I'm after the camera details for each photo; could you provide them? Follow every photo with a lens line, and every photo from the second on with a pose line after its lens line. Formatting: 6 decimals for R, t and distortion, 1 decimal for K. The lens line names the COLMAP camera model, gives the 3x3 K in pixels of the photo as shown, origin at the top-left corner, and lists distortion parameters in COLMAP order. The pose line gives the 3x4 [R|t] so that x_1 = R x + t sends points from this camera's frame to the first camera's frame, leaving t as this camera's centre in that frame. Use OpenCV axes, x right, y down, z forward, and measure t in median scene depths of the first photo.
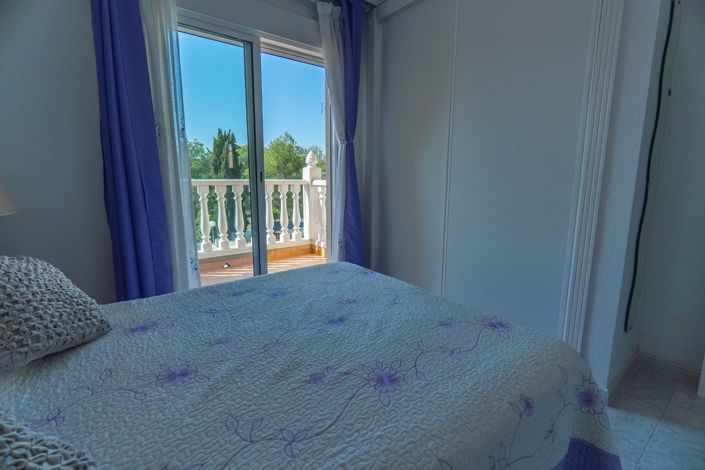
lens RADIAL K [[326.8, 0, 359.0], [0, 326.8, 229.7], [0, 0, 1]] dist [-0.002921, 0.001470]
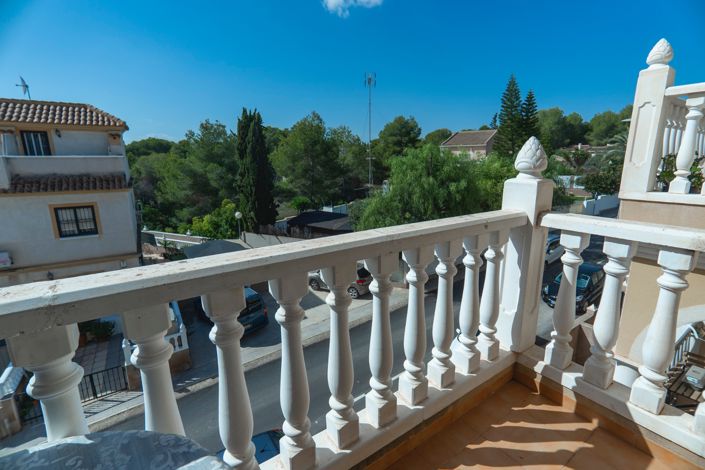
lens RADIAL K [[326.8, 0, 359.0], [0, 326.8, 229.7], [0, 0, 1]] dist [-0.002921, 0.001470]
pose [[0.998386, 0.002615, -0.056741, -0.324575], [0.000662, 0.998336, 0.057663, -0.150575], [0.056797, -0.057608, 0.996722, 0.582321]]
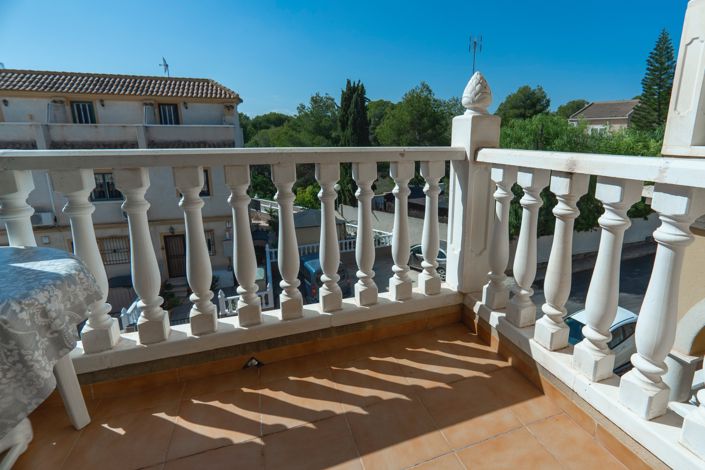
lens RADIAL K [[352.3, 0, 388.0], [0, 352.3, 212.9], [0, 0, 1]] dist [-0.004201, 0.000526]
pose [[0.953074, 0.064571, -0.295772, -0.111550], [-0.046827, 0.996674, 0.066694, -0.096439], [0.299095, -0.049714, 0.952928, 0.553247]]
